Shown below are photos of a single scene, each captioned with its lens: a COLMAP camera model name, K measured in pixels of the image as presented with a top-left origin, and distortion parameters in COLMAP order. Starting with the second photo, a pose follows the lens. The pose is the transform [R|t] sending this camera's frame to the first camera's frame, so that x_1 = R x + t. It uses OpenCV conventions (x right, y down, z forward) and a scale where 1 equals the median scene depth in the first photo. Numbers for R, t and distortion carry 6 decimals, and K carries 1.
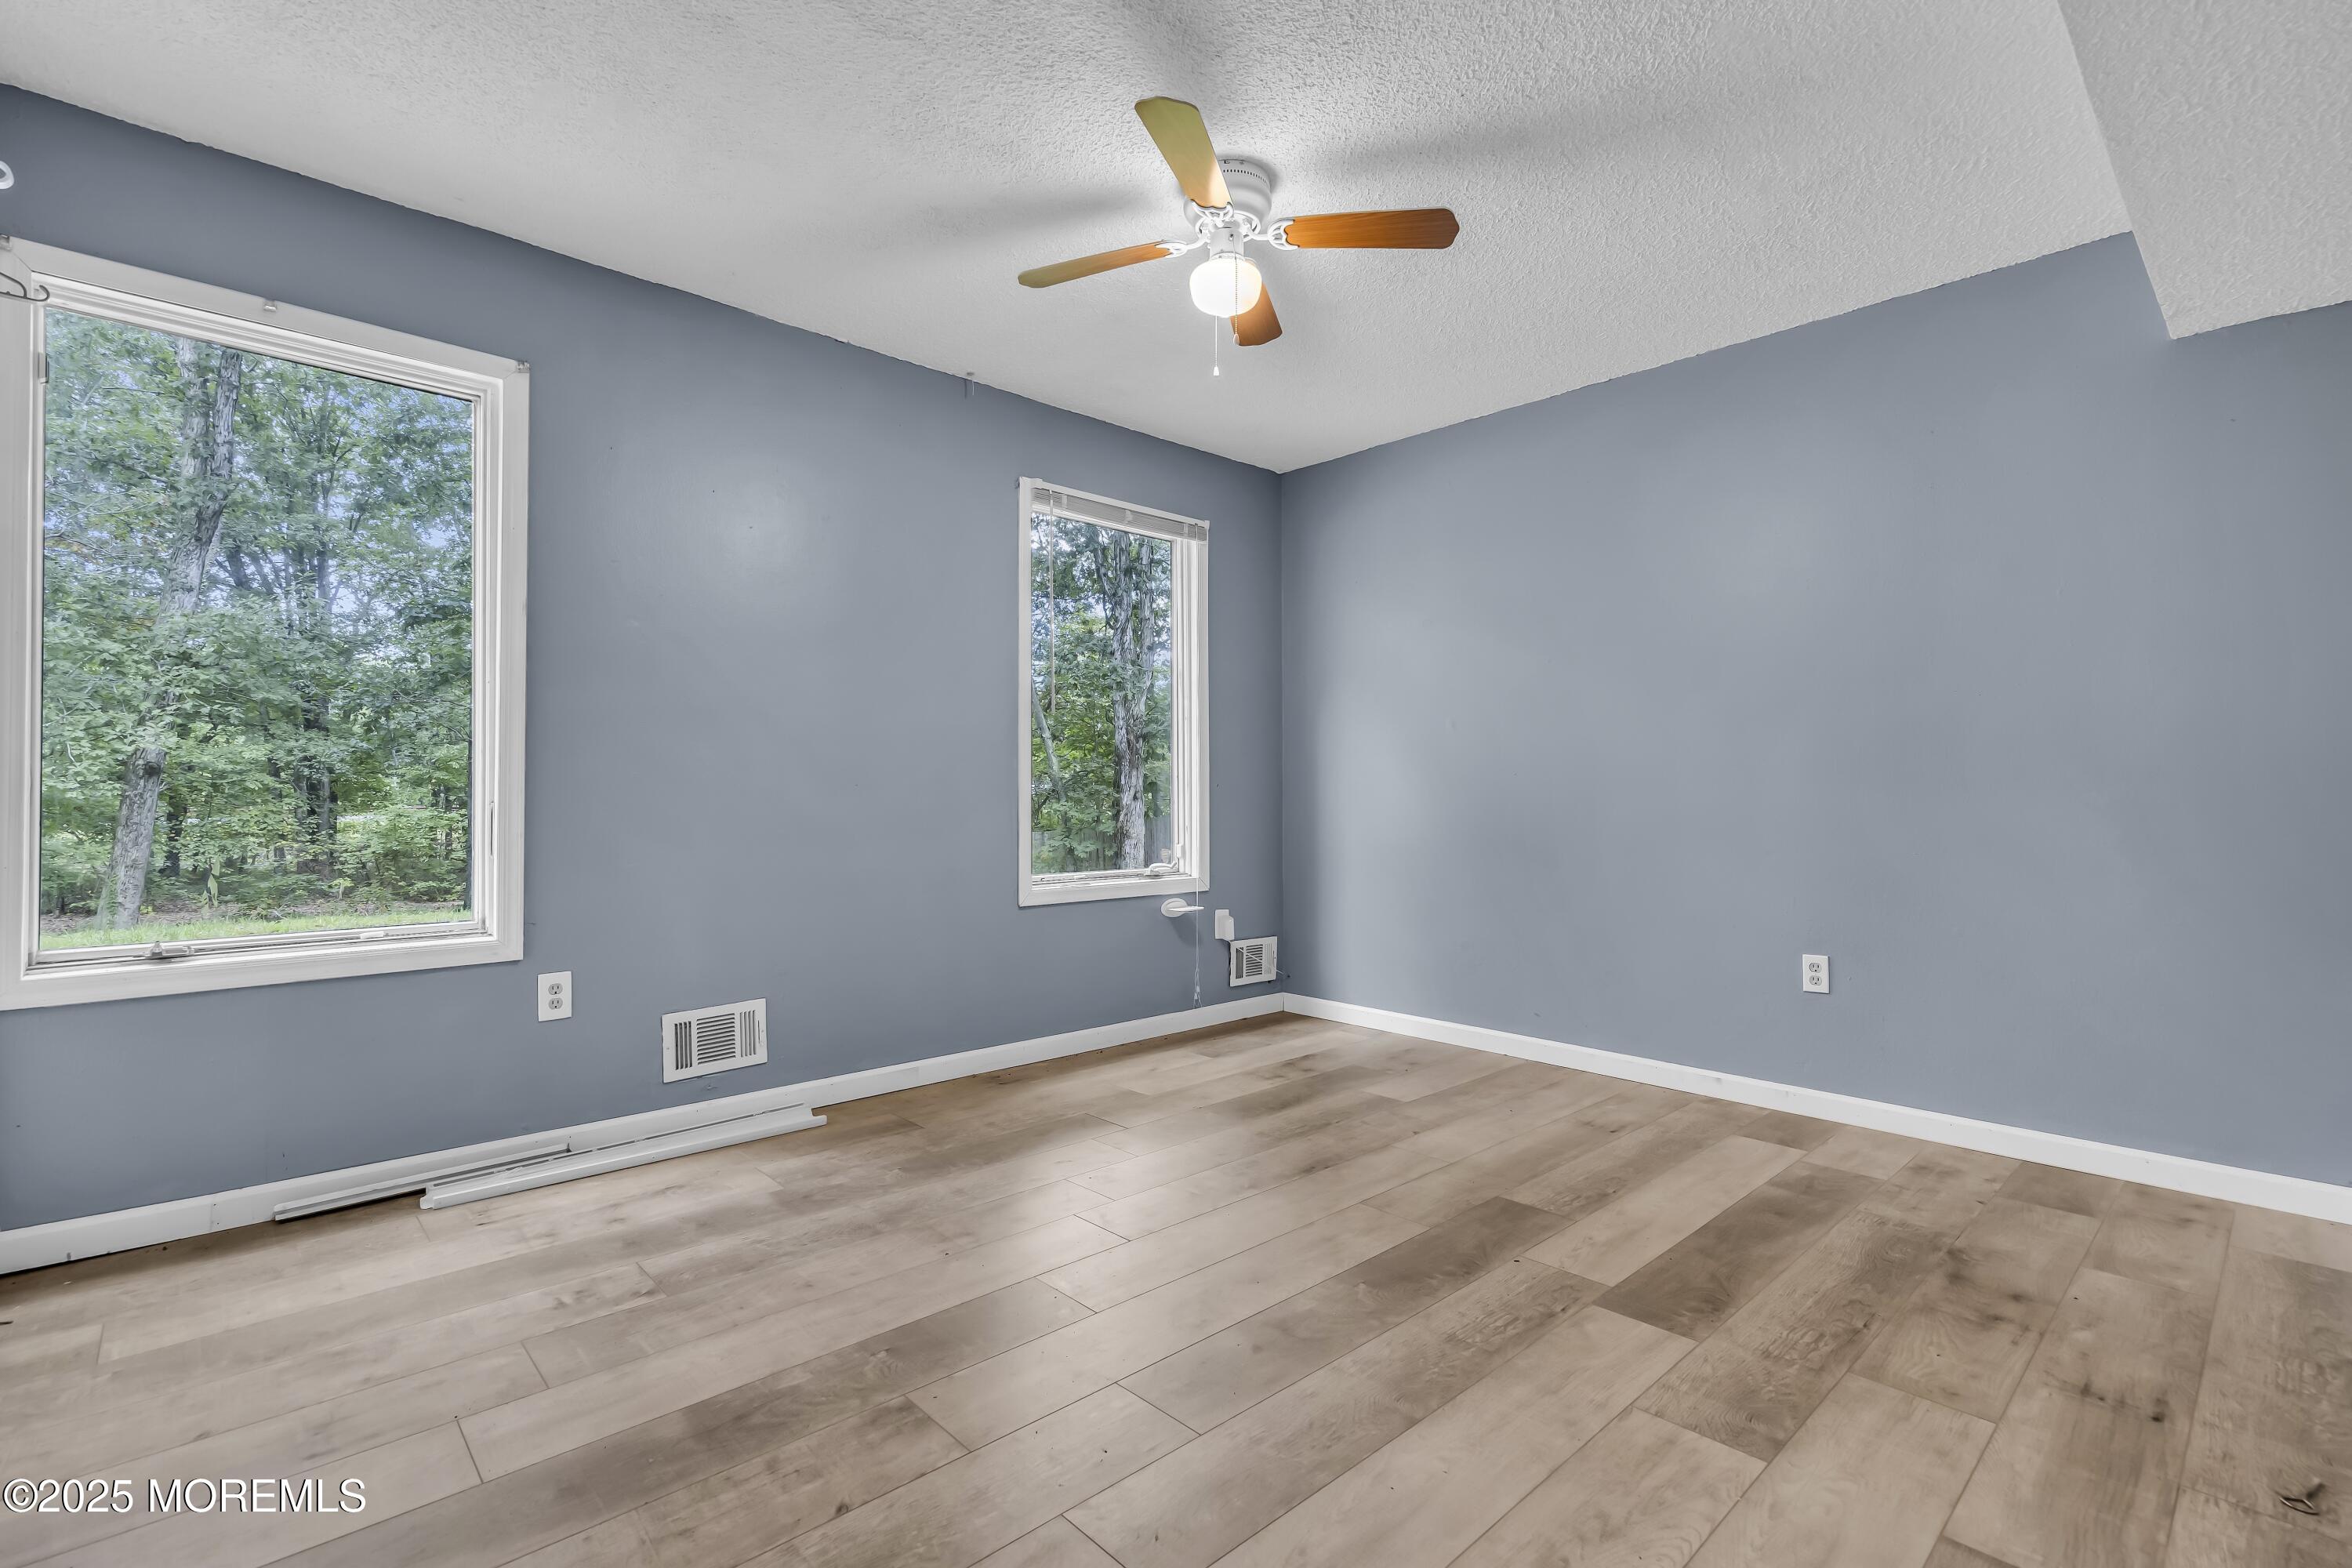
lens RADIAL K [[1095.4, 0, 1188.4], [0, 1095.4, 786.8], [0, 0, 1]] dist [0.002785, 0.000397]
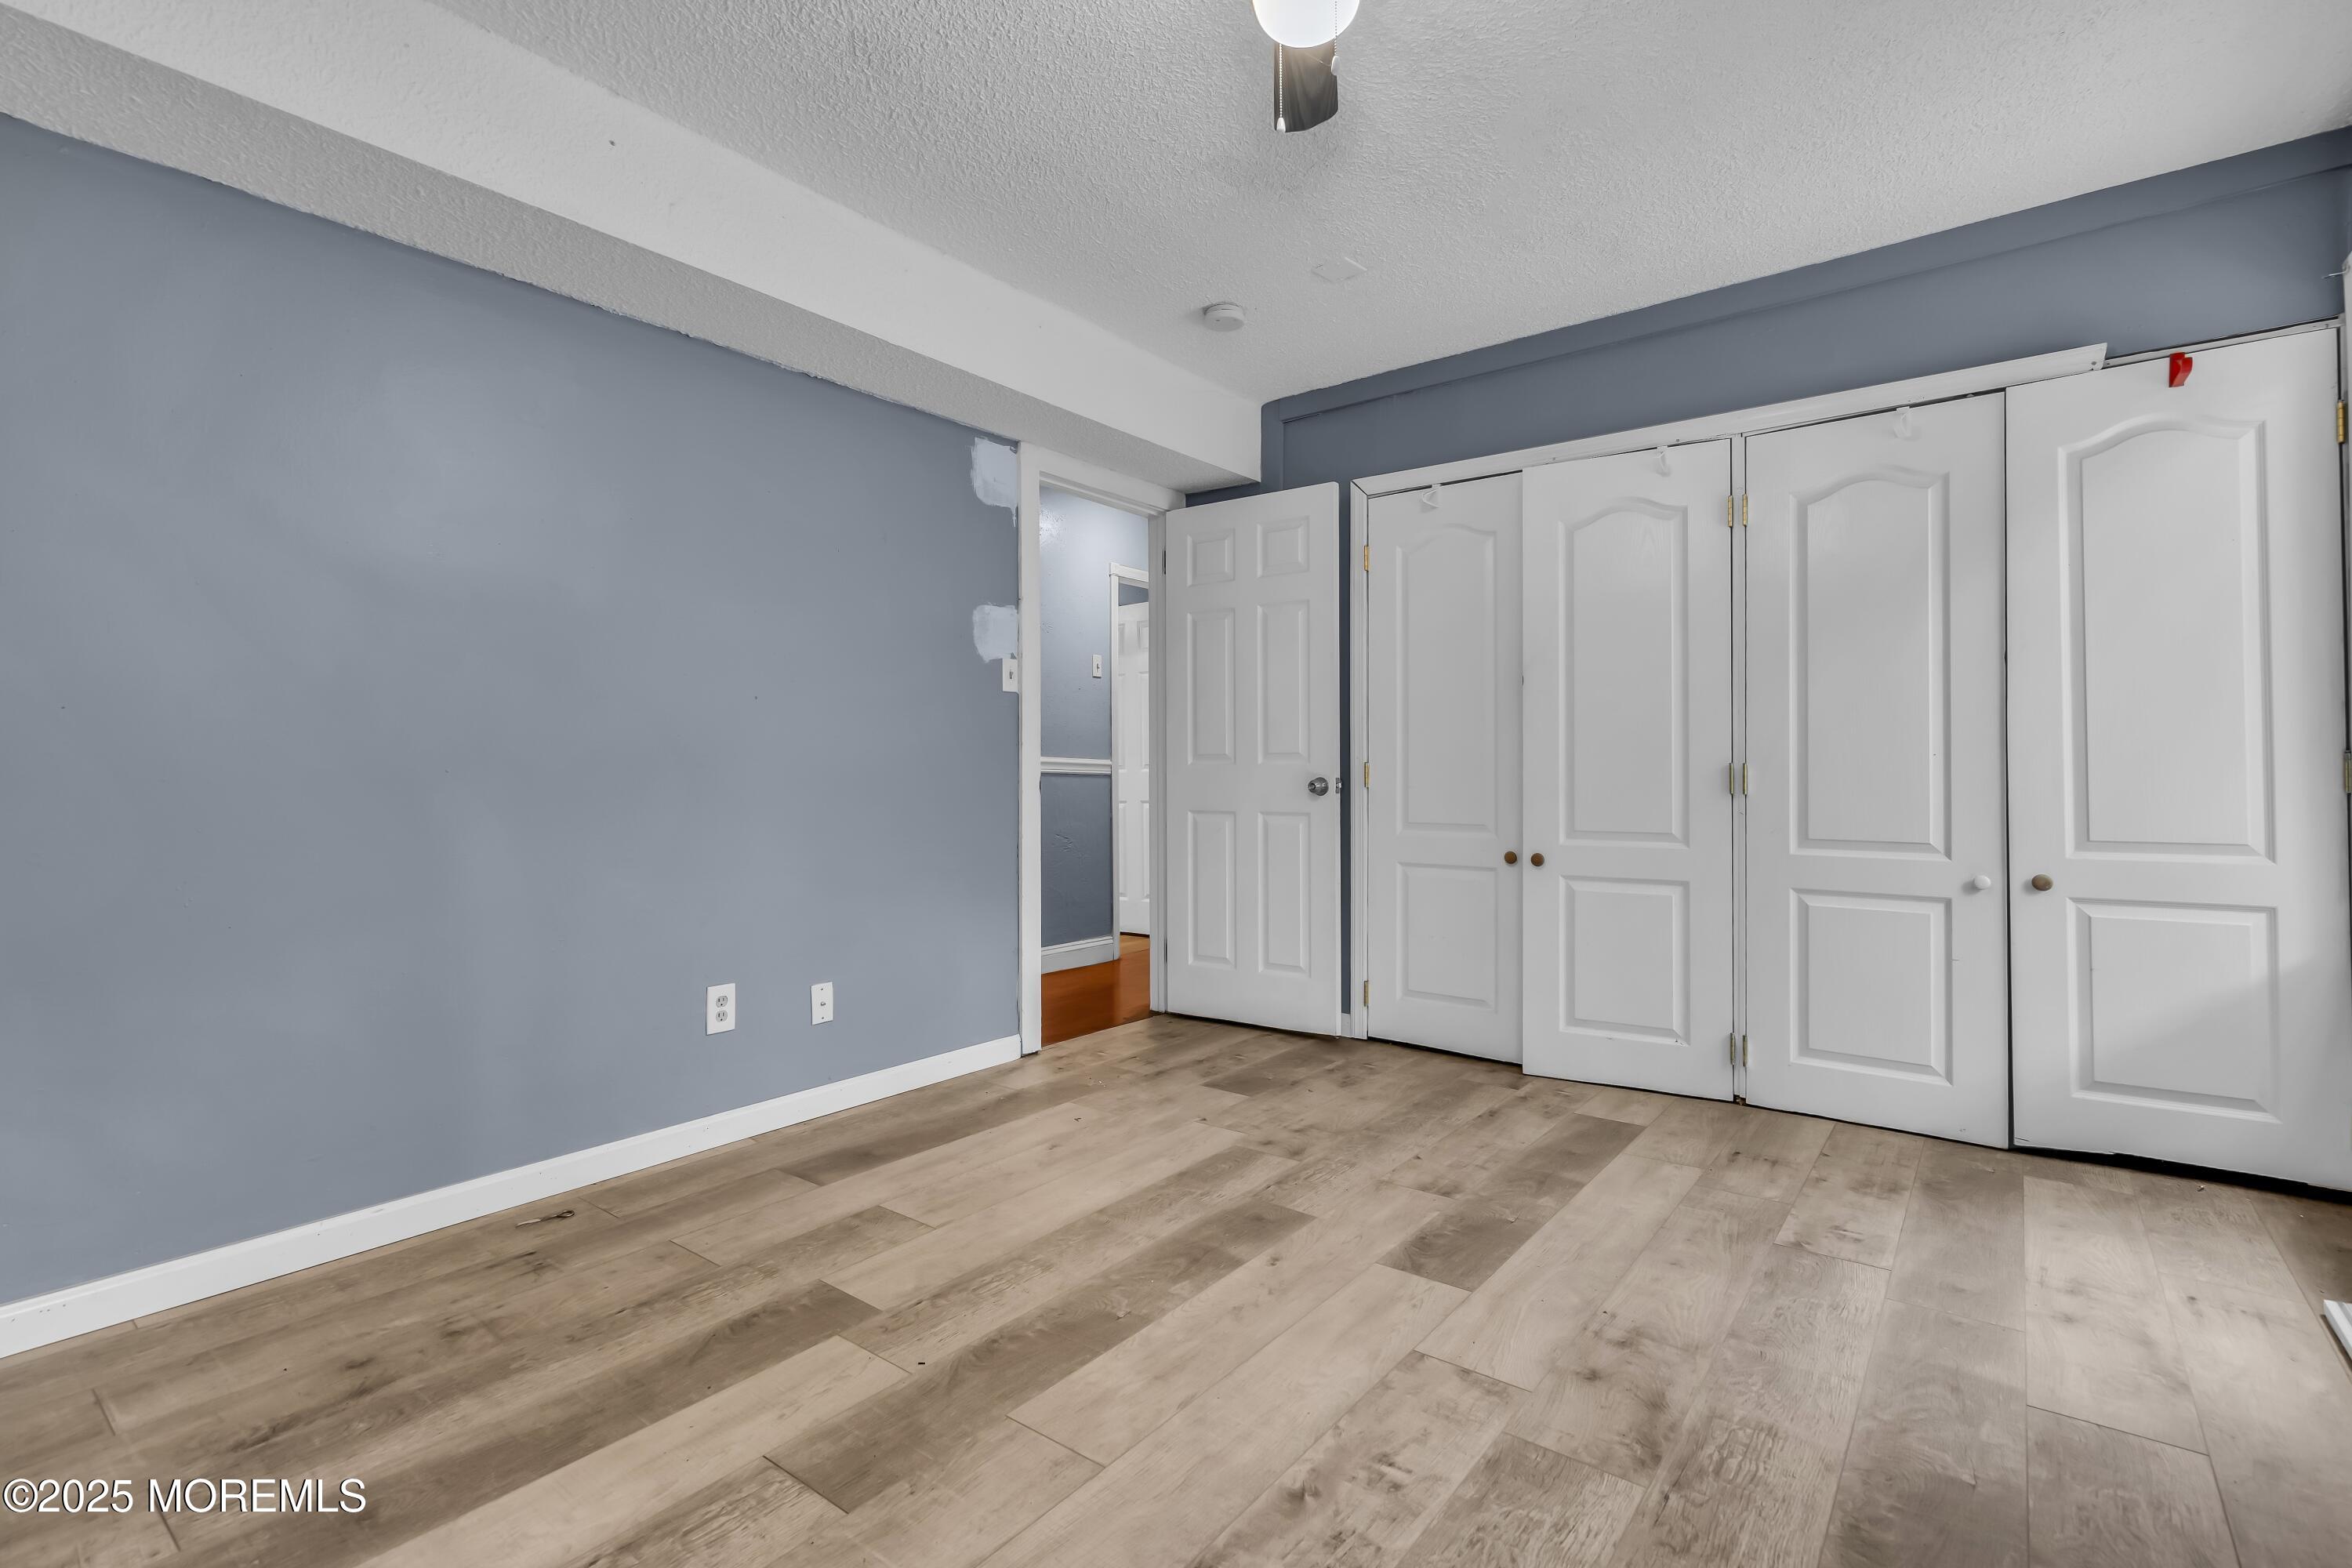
lens RADIAL K [[1095.4, 0, 1182.4], [0, 1095.4, 778.3], [0, 0, 1]] dist [0.002785, 0.000397]
pose [[-0.989016, 0.003177, -0.147777, 0.259333], [0.004535, 0.999951, -0.008855, 0.020875], [0.147742, -0.009428, -0.988981, 2.053695]]
